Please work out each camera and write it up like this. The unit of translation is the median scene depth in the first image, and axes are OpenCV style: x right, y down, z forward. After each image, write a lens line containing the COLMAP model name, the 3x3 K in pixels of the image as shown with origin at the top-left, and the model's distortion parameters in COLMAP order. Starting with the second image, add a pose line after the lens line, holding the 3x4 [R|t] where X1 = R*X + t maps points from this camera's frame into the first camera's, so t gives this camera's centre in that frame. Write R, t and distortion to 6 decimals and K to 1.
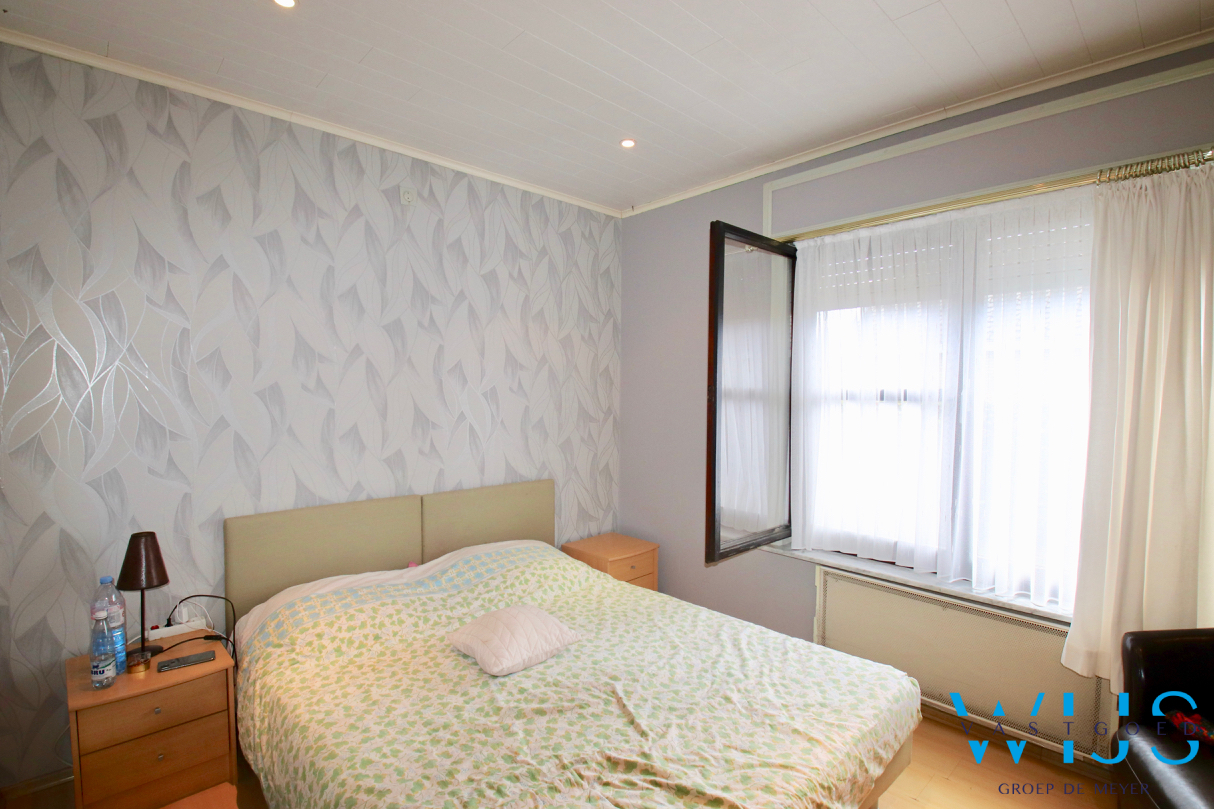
lens RADIAL K [[565.1, 0, 612.2], [0, 565.1, 408.0], [0, 0, 1]] dist [-0.004076, -0.003186]
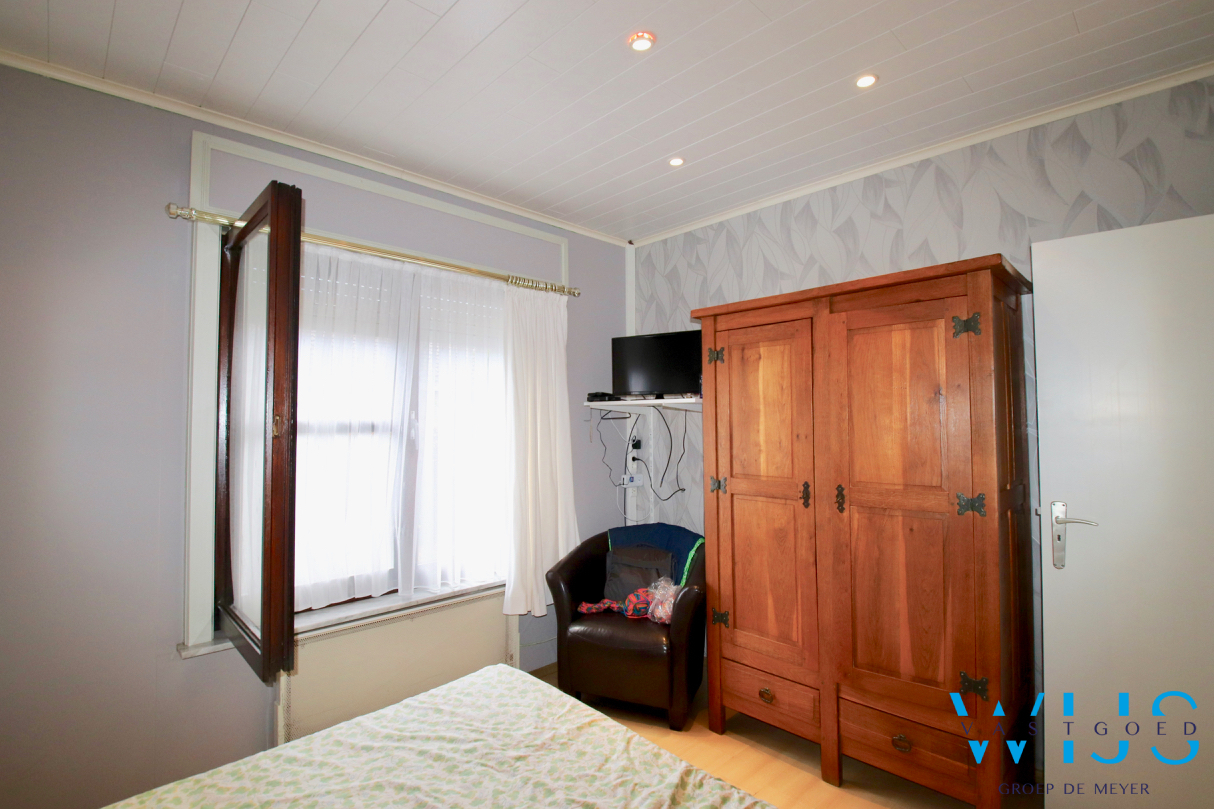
lens RADIAL K [[565.1, 0, 612.4], [0, 565.1, 402.5], [0, 0, 1]] dist [-0.004076, -0.003186]
pose [[-0.002888, 0.029665, 0.999556, -0.585529], [0.037833, 0.998848, -0.029535, -0.021430], [-0.999280, 0.037730, -0.004007, 0.671874]]
